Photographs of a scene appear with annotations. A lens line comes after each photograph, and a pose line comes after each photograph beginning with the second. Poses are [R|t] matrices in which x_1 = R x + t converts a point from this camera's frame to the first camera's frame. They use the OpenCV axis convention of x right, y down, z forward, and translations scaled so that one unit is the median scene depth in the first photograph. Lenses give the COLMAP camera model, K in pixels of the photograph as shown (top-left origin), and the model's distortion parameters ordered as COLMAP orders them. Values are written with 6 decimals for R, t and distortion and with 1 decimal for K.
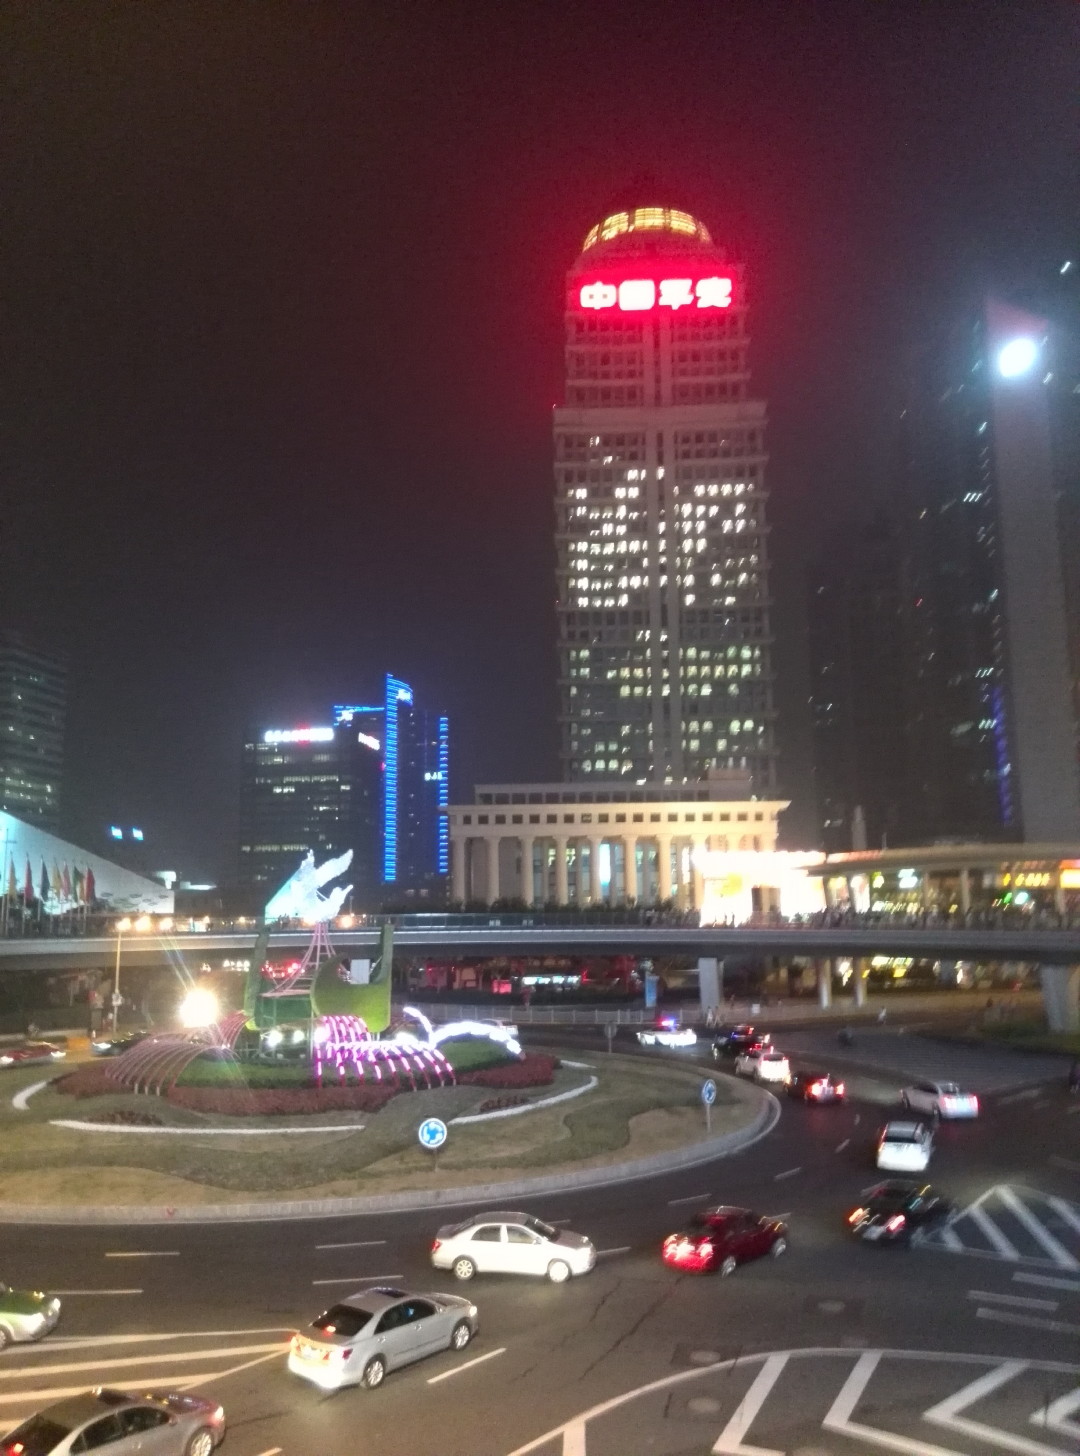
lens RADIAL K [[1190.2, 0, 536.3], [0, 1190.2, 722.9], [0, 0, 1]] dist [0.138526, -0.244133]
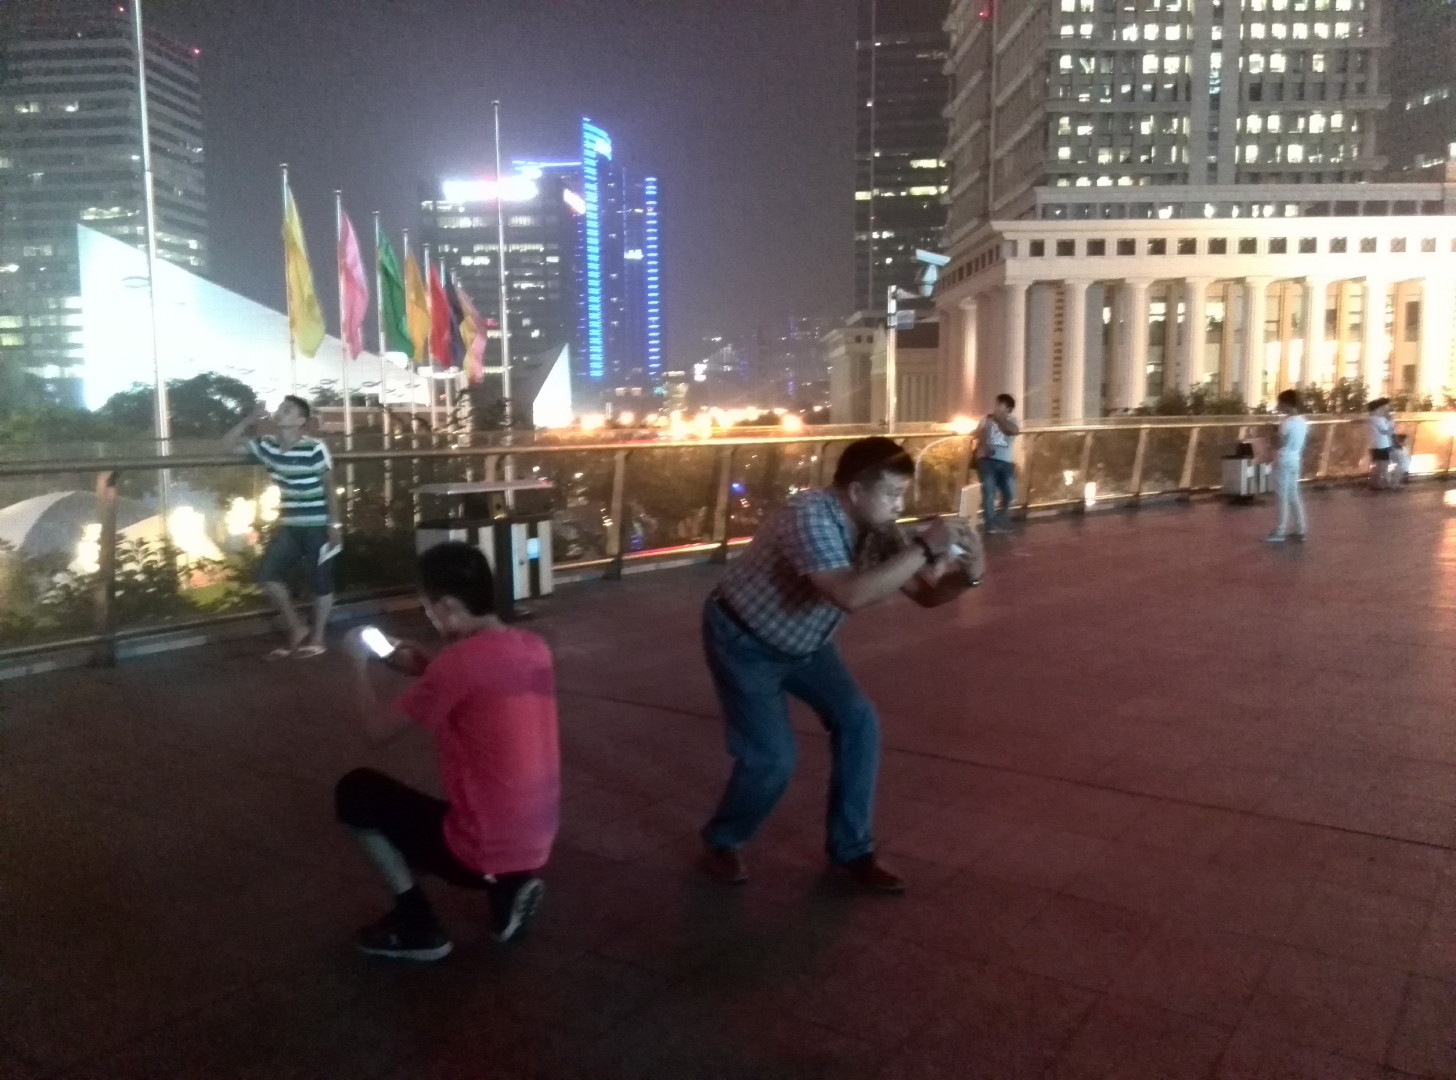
lens RADIAL K [[1198.7, 0, 728.0], [0, 1198.7, 541.2], [0, 0, 1]] dist [0.127966, -0.227502]
pose [[0.998264, -0.006341, 0.058557, -0.142591], [-0.009061, 0.965818, 0.259061, 0.039955], [-0.058198, -0.259142, 0.964084, 0.249176]]
